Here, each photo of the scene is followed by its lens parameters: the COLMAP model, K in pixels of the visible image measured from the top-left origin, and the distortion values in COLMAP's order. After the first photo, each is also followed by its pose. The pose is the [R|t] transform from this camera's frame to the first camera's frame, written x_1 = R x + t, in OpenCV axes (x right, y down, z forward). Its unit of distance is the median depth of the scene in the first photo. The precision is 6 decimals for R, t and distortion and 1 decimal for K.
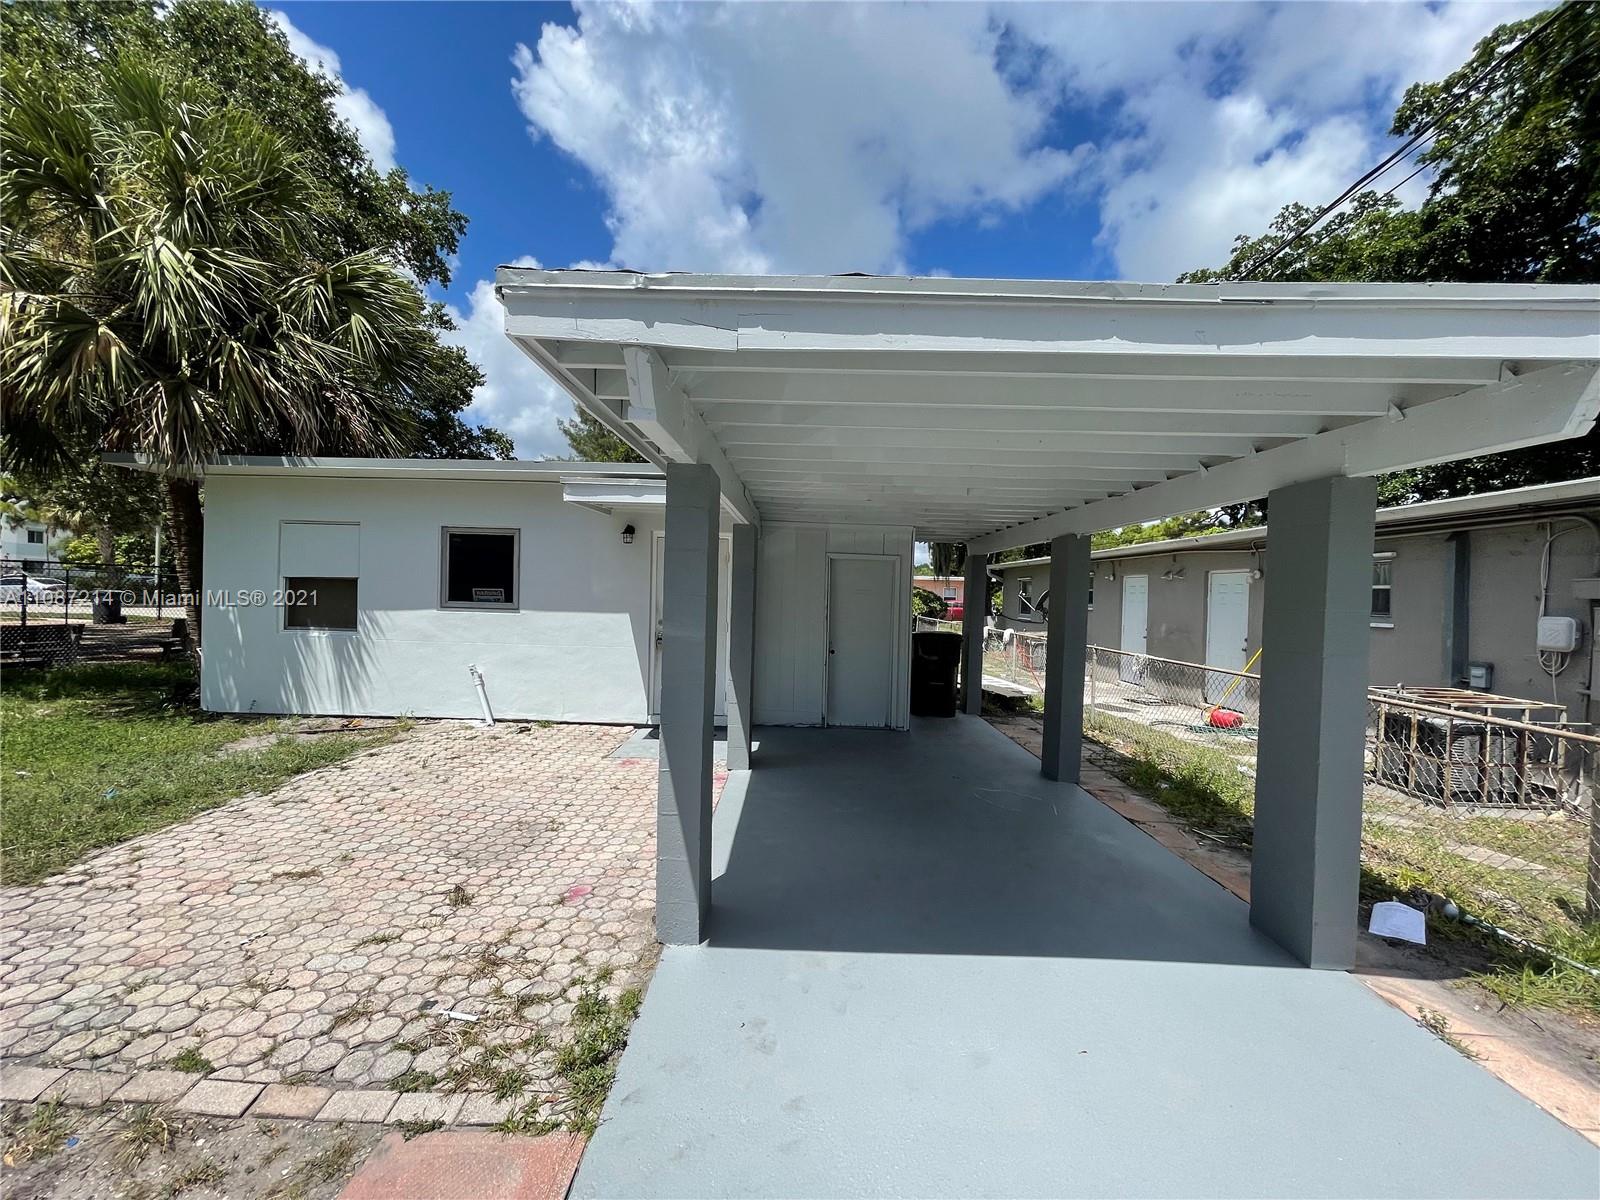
lens RADIAL K [[650.2, 0, 799.3], [0, 650.2, 603.6], [0, 0, 1]] dist [0.008858, -0.000896]
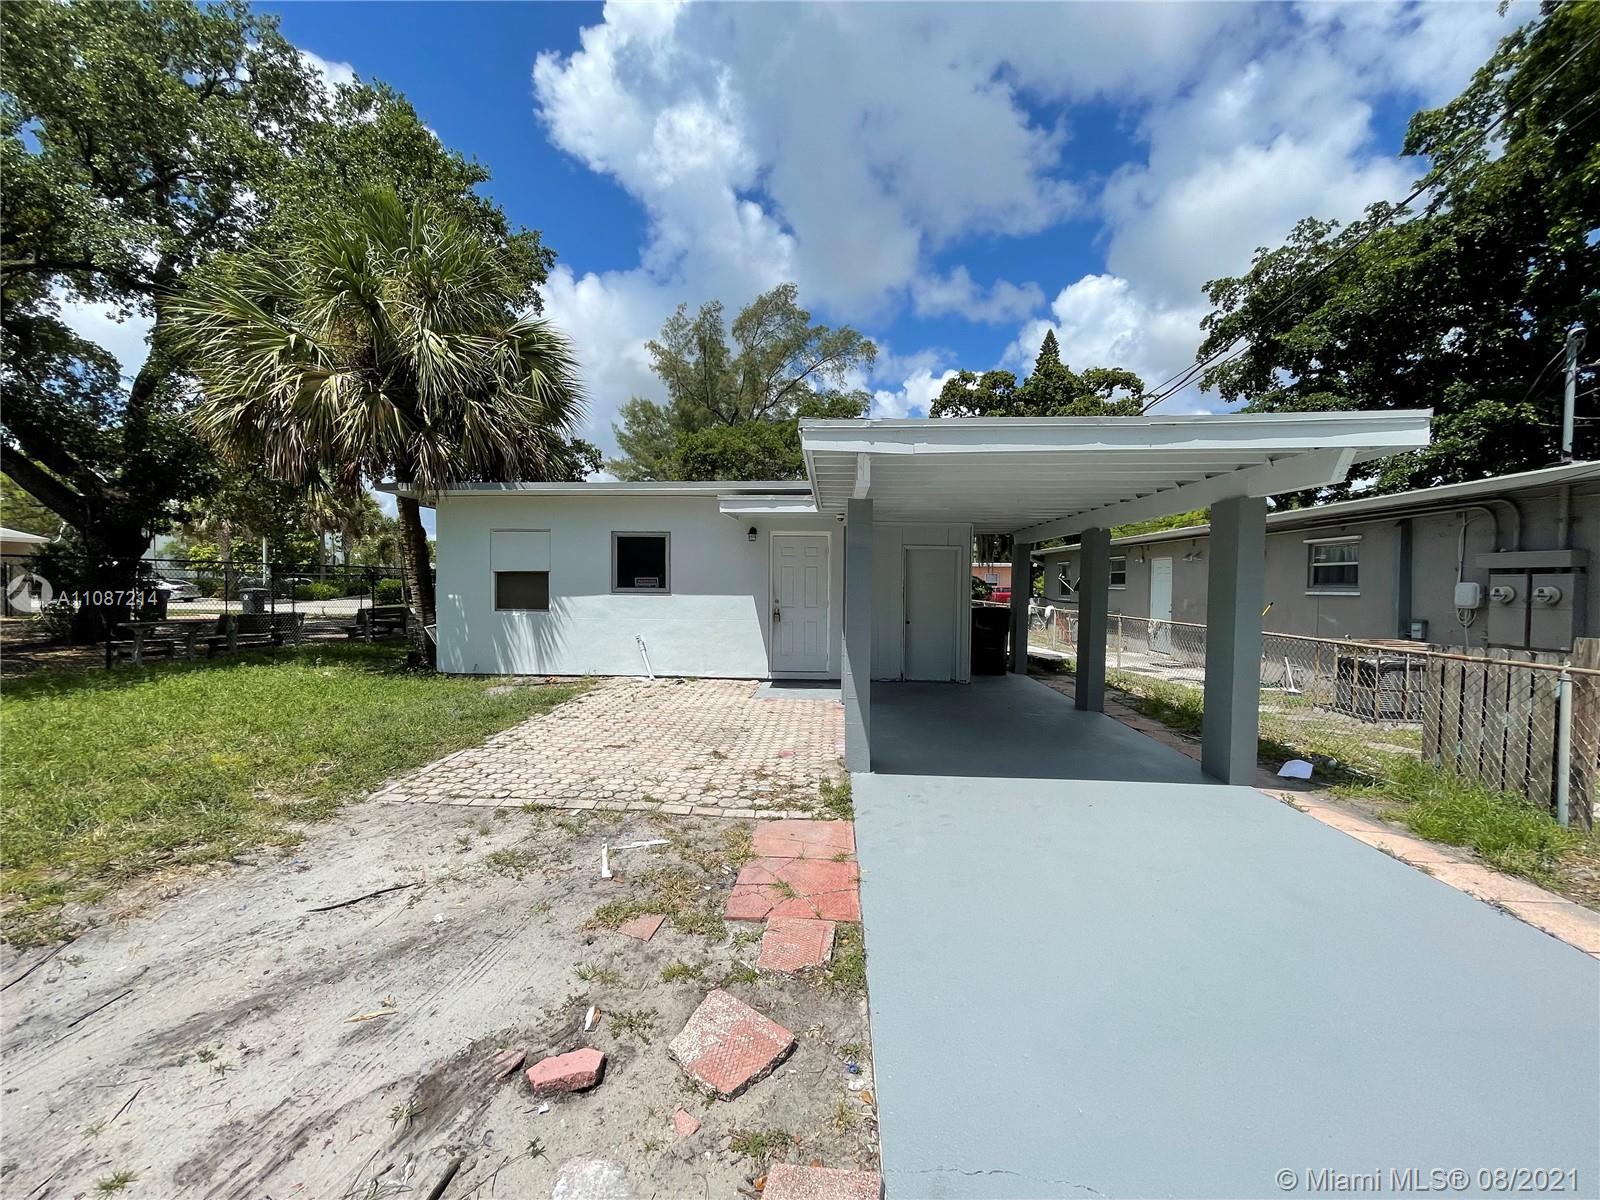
lens RADIAL K [[650.2, 0, 800.2], [0, 650.2, 602.7], [0, 0, 1]] dist [0.008858, -0.000896]
pose [[0.998366, -0.015632, -0.054967, -0.103311], [0.016384, 0.999778, 0.013269, 0.016744], [0.054747, -0.014148, 0.998400, -0.325594]]
